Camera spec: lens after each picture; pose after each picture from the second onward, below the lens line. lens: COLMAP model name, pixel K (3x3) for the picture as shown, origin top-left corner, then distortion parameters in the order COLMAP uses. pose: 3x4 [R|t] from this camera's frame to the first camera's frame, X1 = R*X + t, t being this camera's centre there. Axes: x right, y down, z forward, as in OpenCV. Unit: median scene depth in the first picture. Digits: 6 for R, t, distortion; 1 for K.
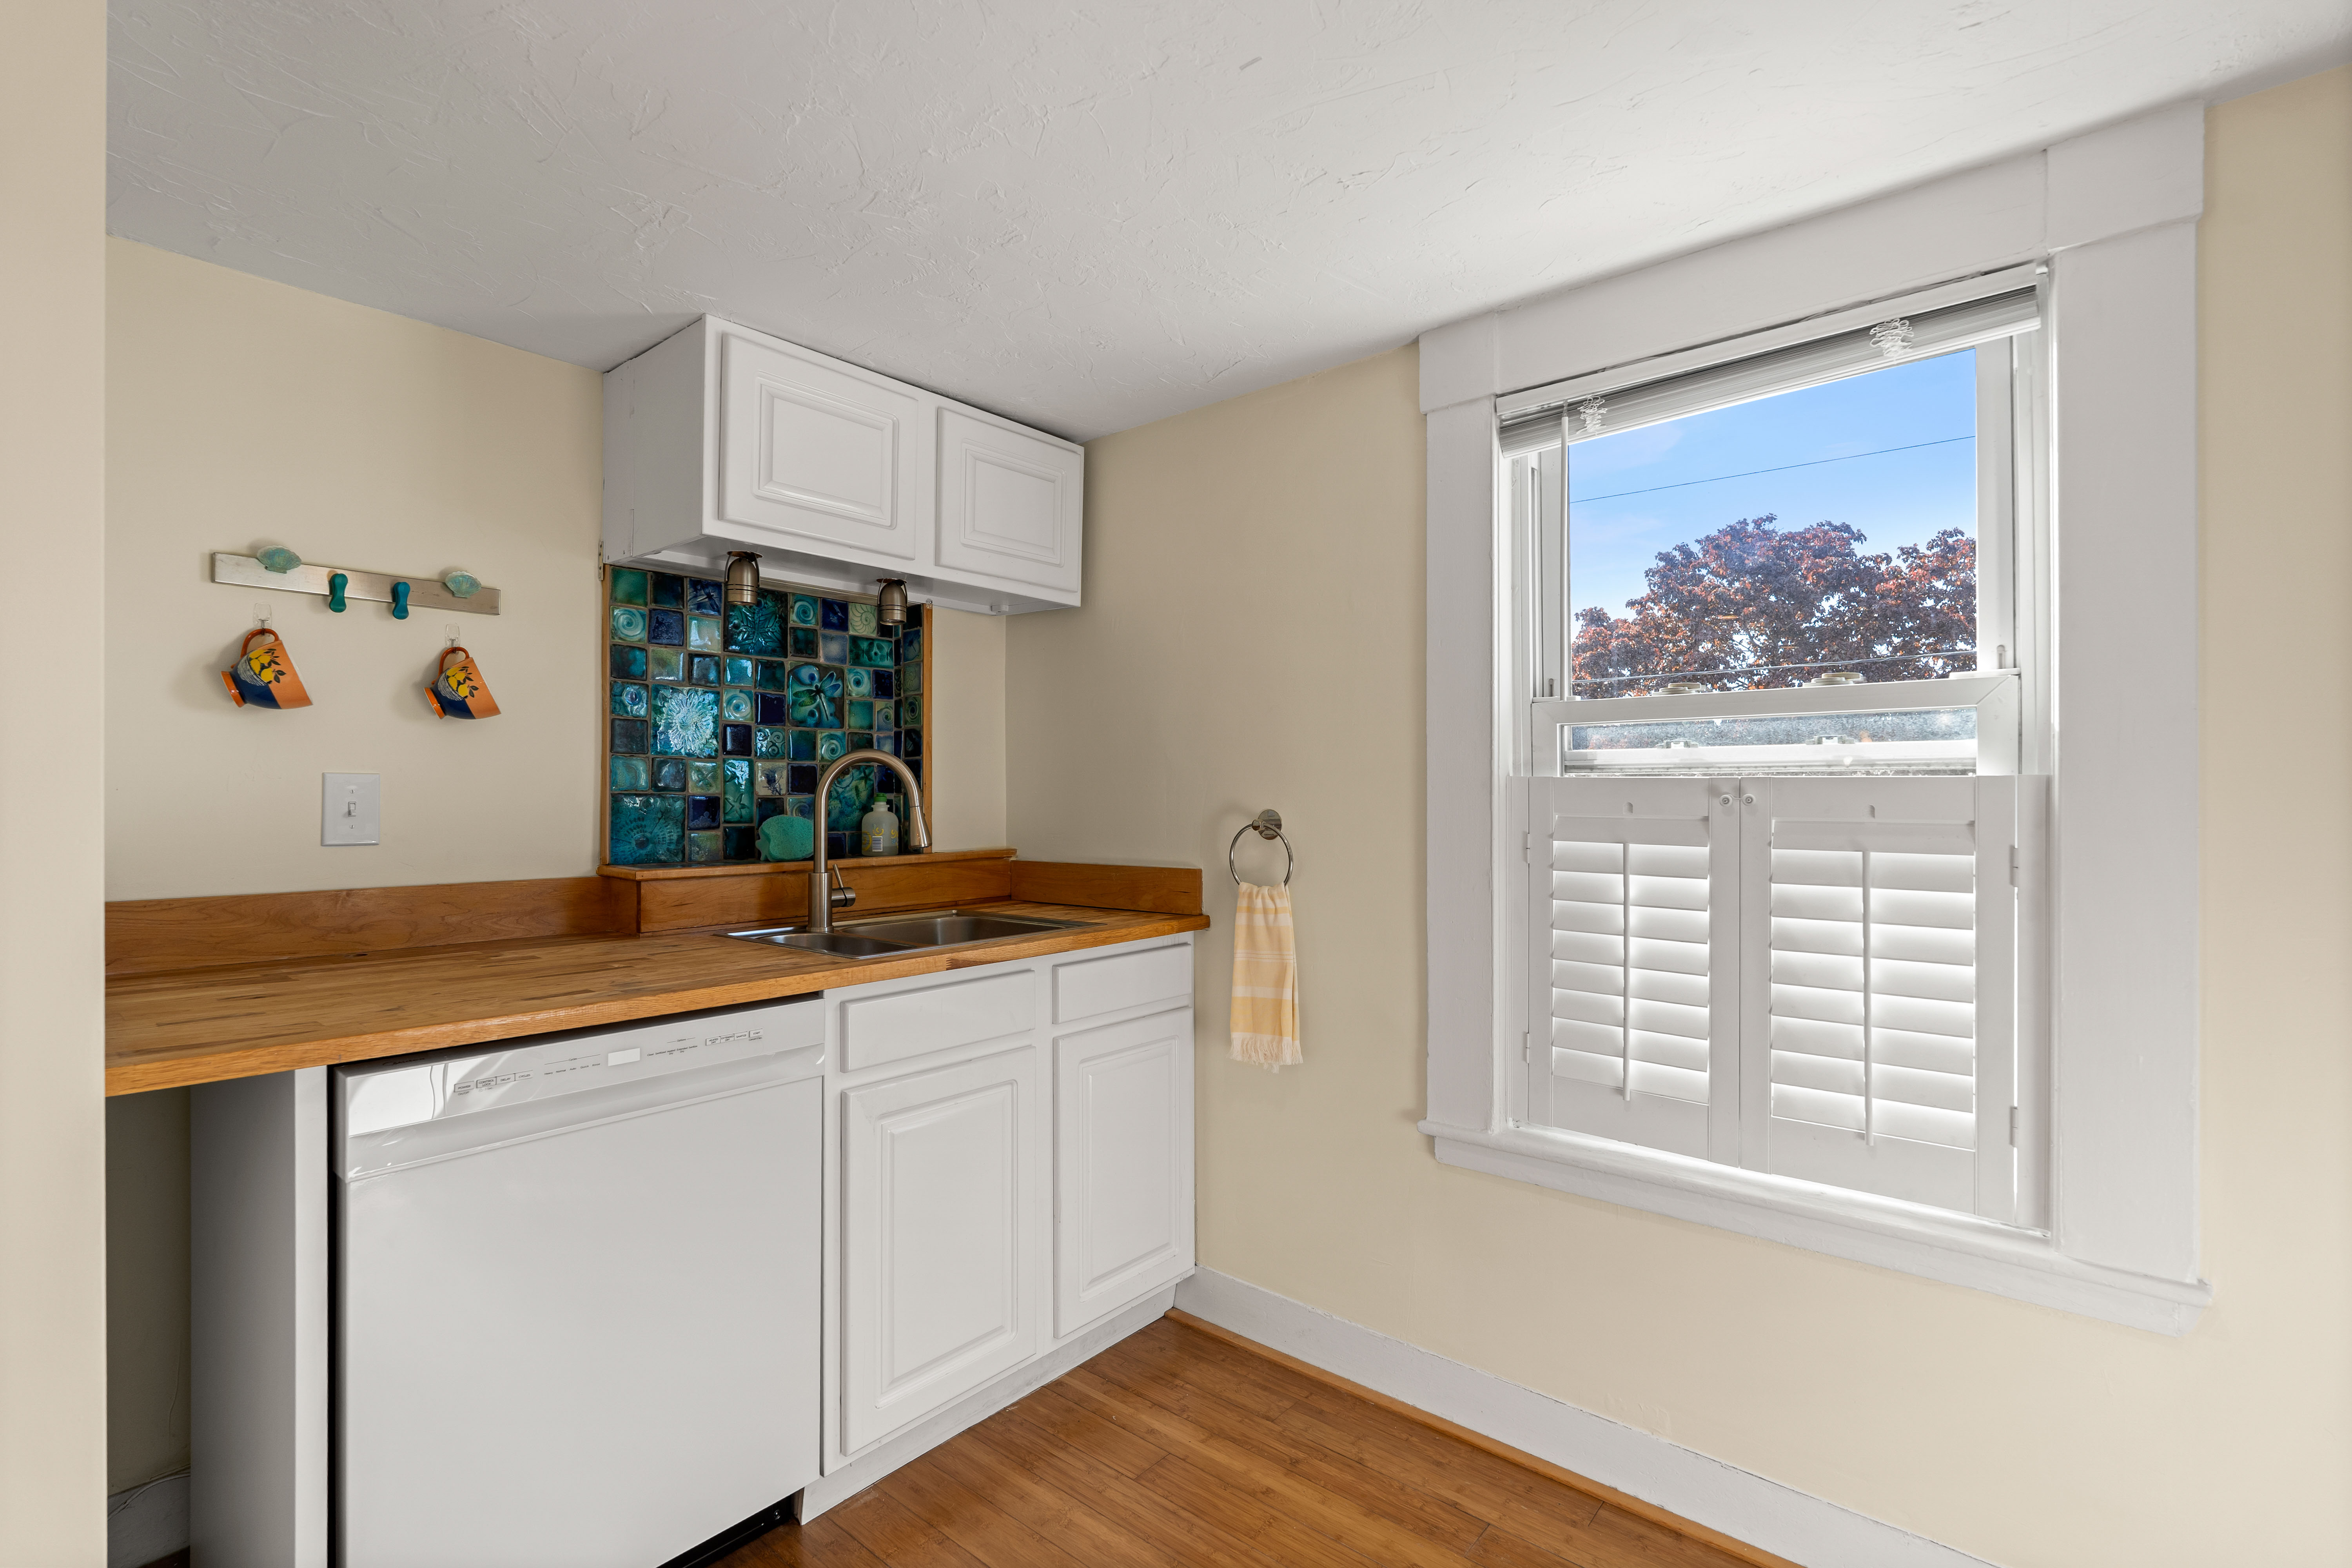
lens RADIAL K [[1050.7, 0, 1177.3], [0, 1050.7, 786.2], [0, 0, 1]] dist [-0.002109, 0.001451]
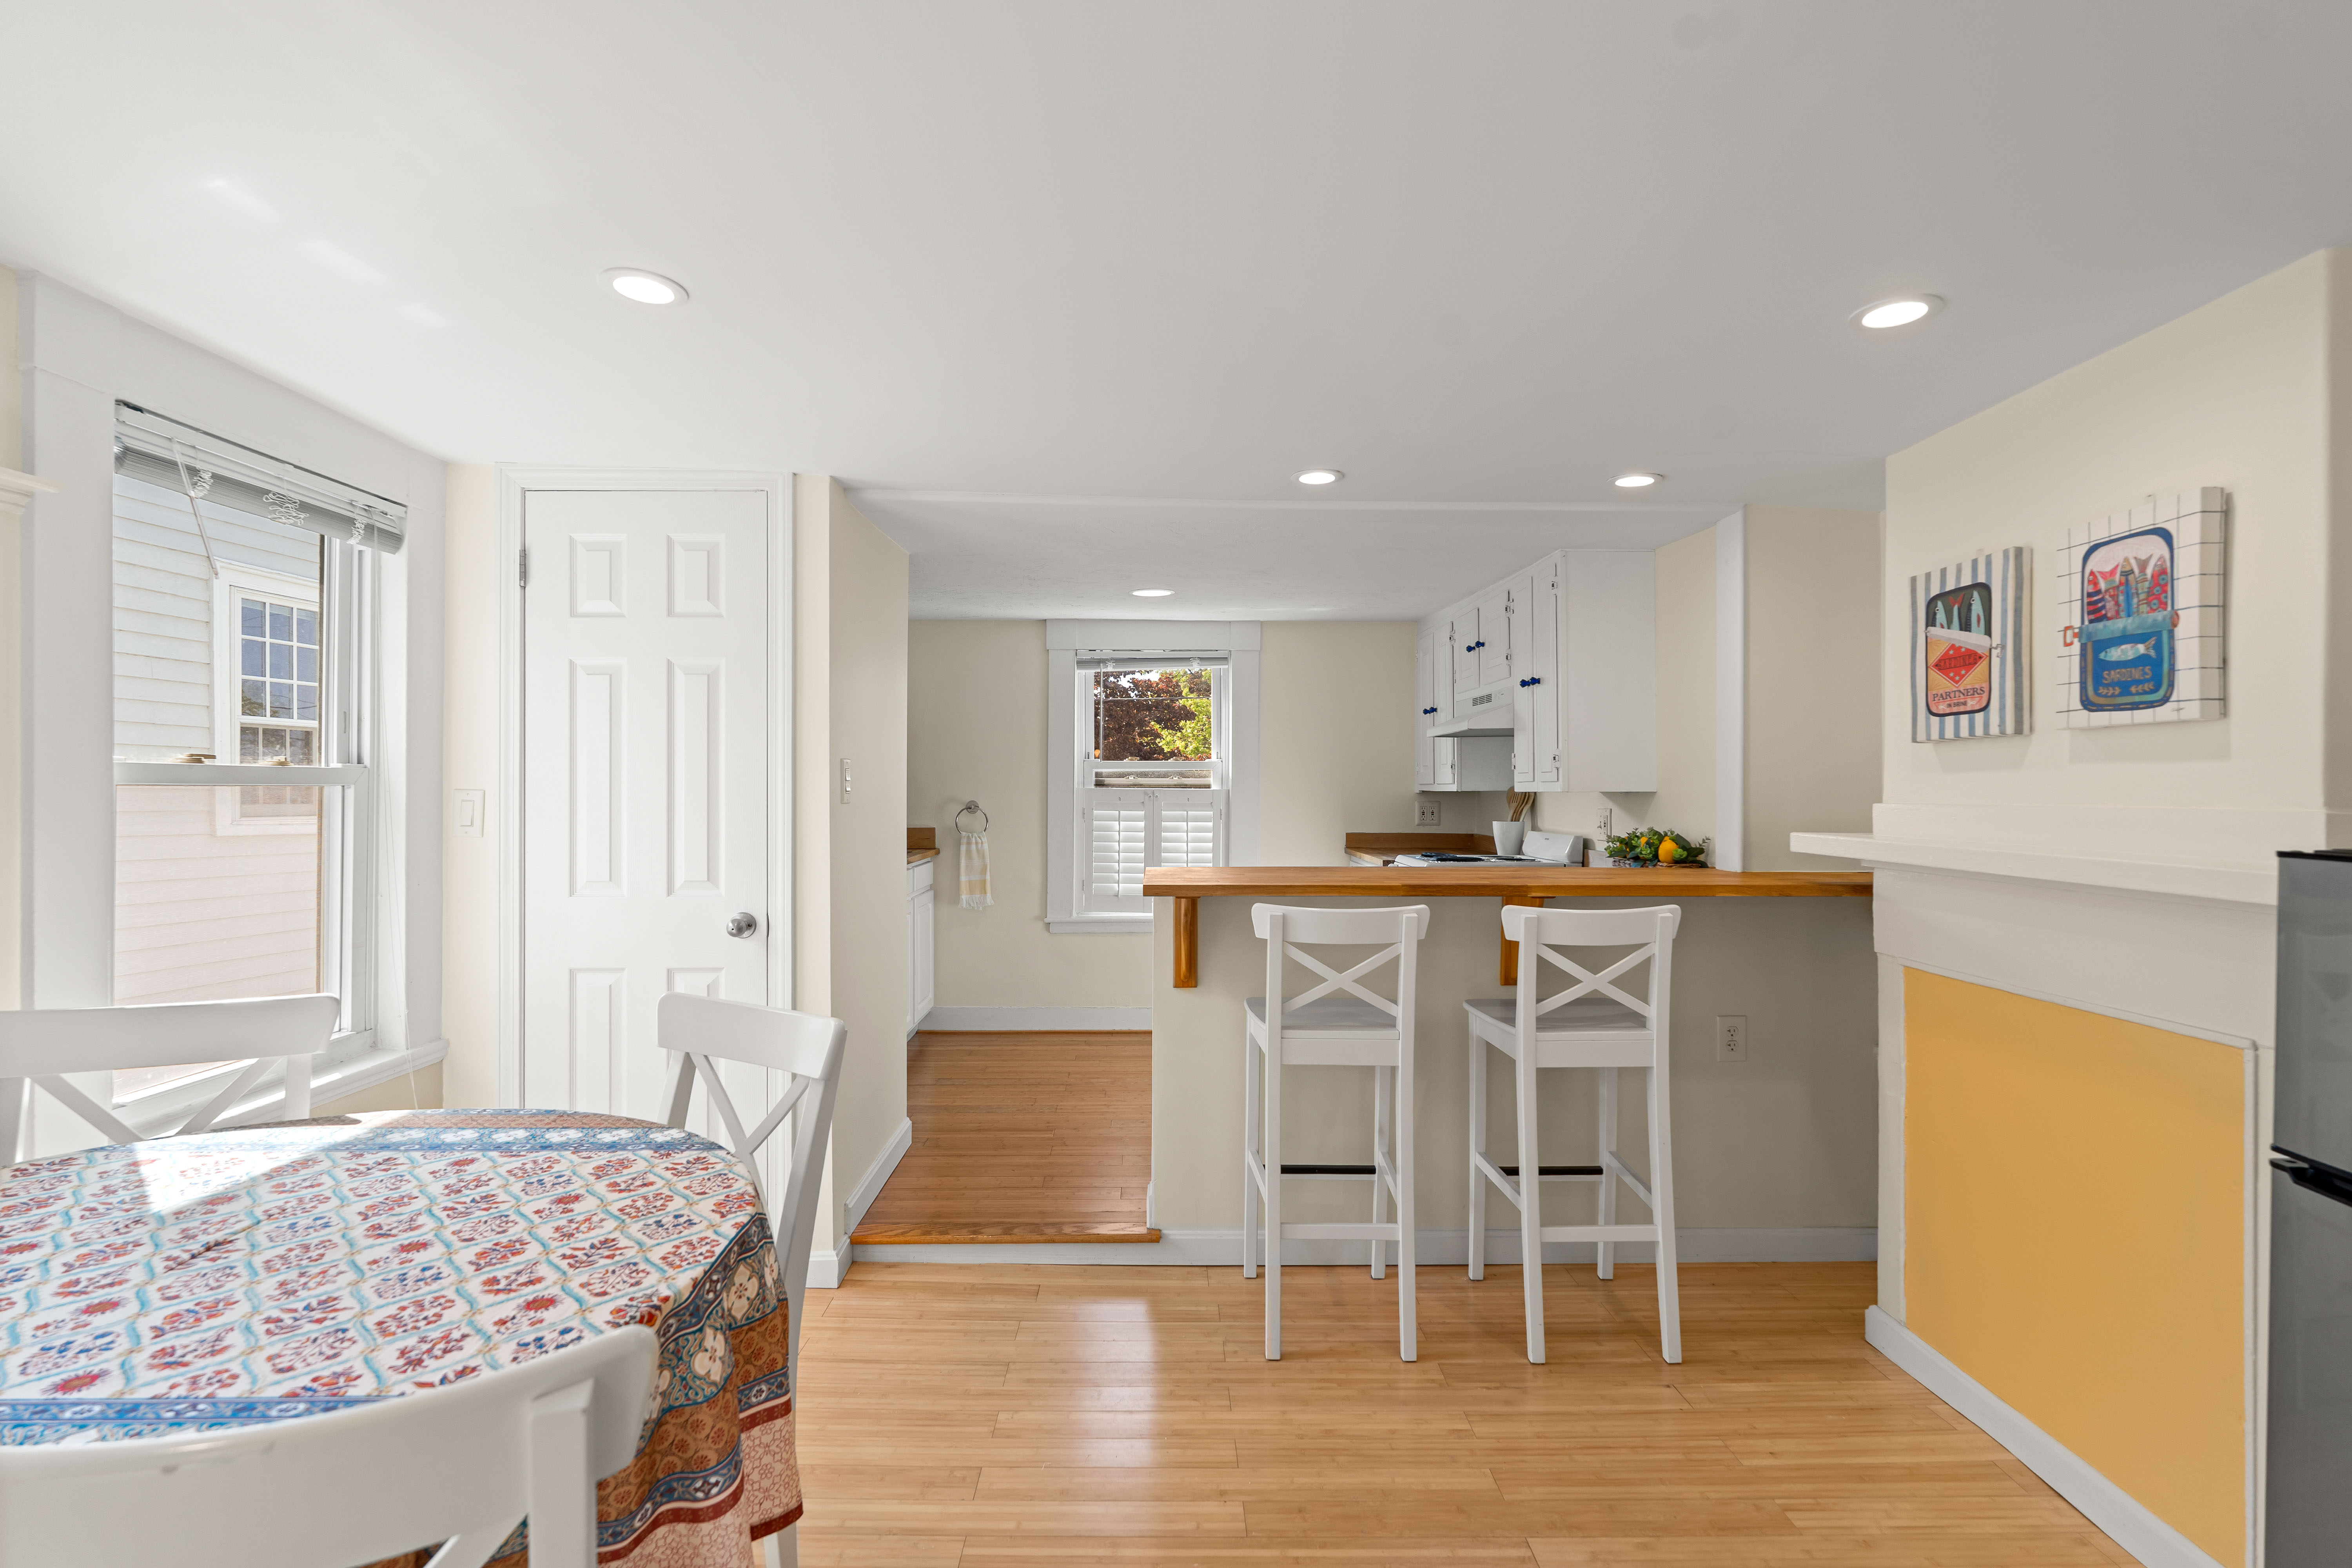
lens RADIAL K [[1126.9, 0, 1193.6], [0, 1126.9, 790.1], [0, 0, 1]] dist [0.003485, -0.000152]
pose [[0.734617, 0.001842, 0.678479, -1.427594], [-0.009527, 0.999926, 0.007600, -0.026843], [-0.678415, -0.012047, 0.734580, -1.333146]]
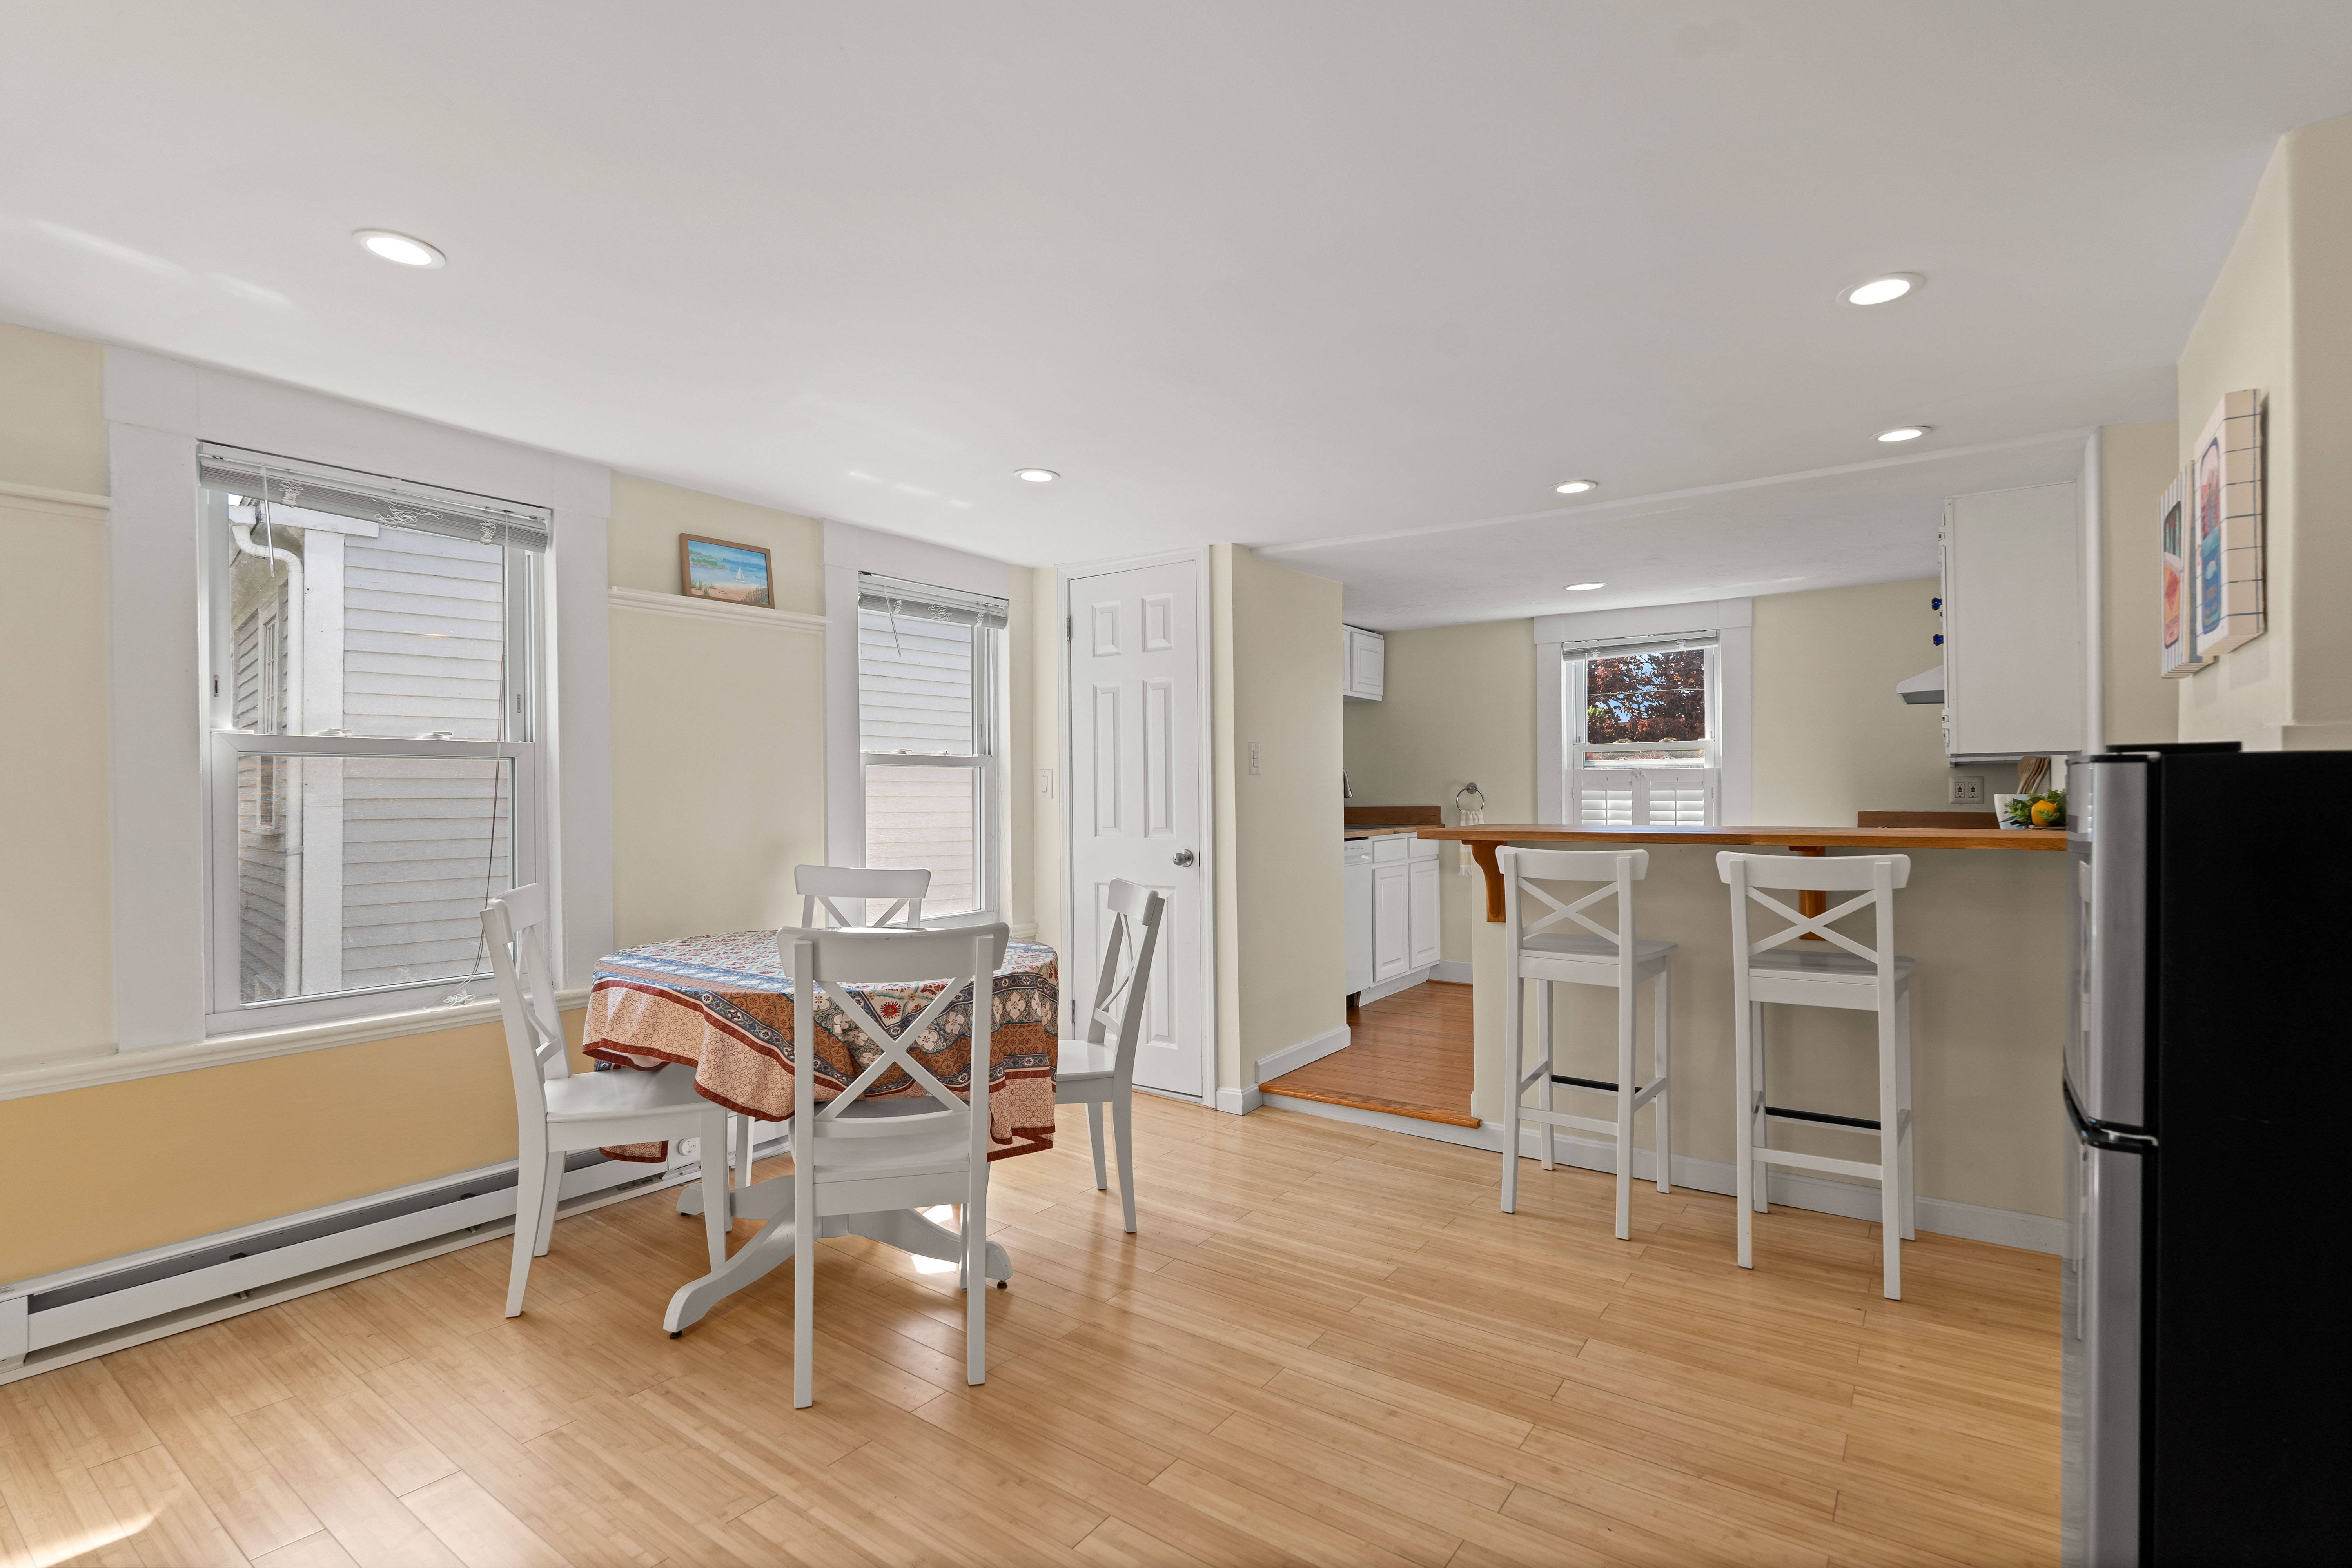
lens RADIAL K [[1126.9, 0, 1183.2], [0, 1126.9, 797.5], [0, 0, 1]] dist [0.003485, -0.000152]
pose [[0.993675, -0.007533, 0.112040, -1.100451], [0.006379, 0.999923, 0.010657, 0.028761], [-0.112112, -0.009875, 0.993647, -2.012356]]
